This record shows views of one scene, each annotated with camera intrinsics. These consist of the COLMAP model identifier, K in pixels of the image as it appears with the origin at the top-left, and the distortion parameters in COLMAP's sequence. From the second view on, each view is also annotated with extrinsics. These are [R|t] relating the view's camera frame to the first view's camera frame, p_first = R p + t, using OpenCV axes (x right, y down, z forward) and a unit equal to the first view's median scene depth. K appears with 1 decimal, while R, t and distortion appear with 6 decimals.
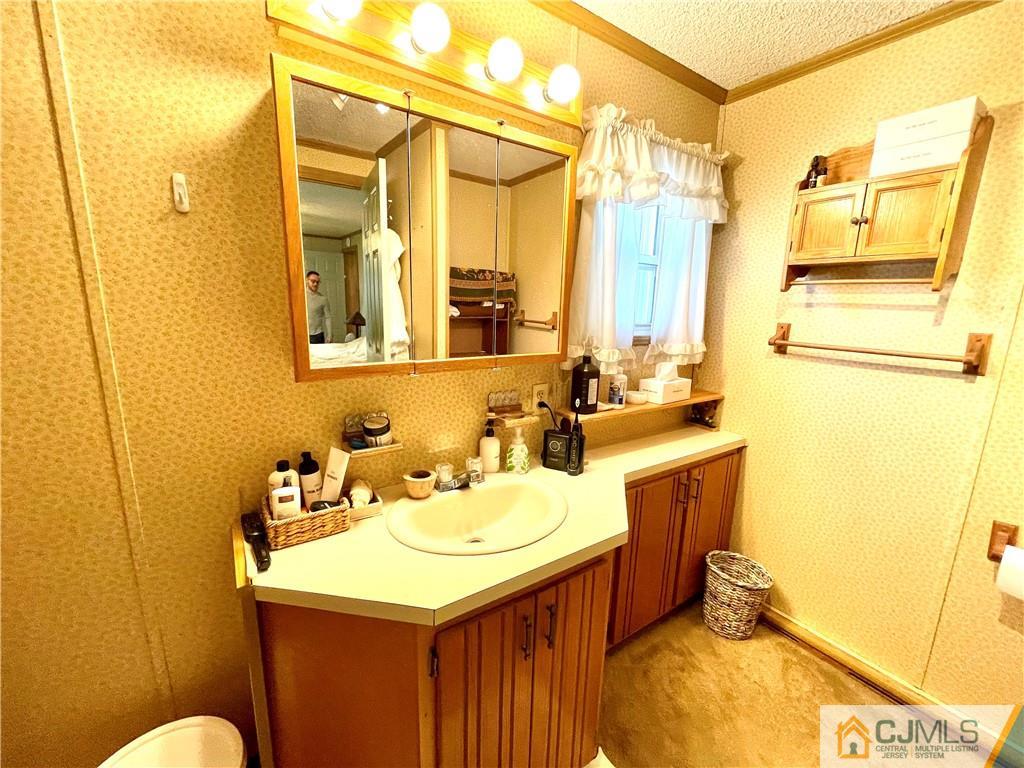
lens RADIAL K [[415.2, 0, 512.5], [0, 415.2, 385.0], [0, 0, 1]] dist [-0.003634, -0.000370]
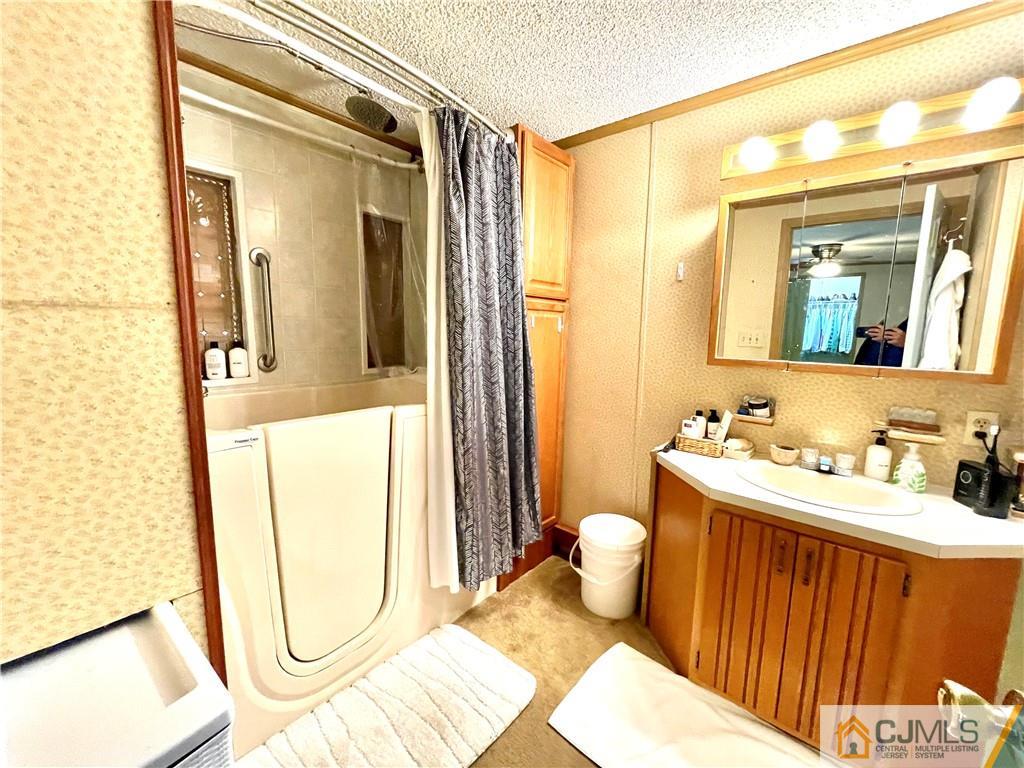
lens RADIAL K [[415.2, 0, 513.2], [0, 415.2, 383.3], [0, 0, 1]] dist [-0.003634, -0.000370]
pose [[0.274052, 0.114508, -0.954874, 0.735524], [-0.191072, 0.979576, 0.062632, 0.088916], [0.942543, 0.165285, 0.290334, -0.233029]]
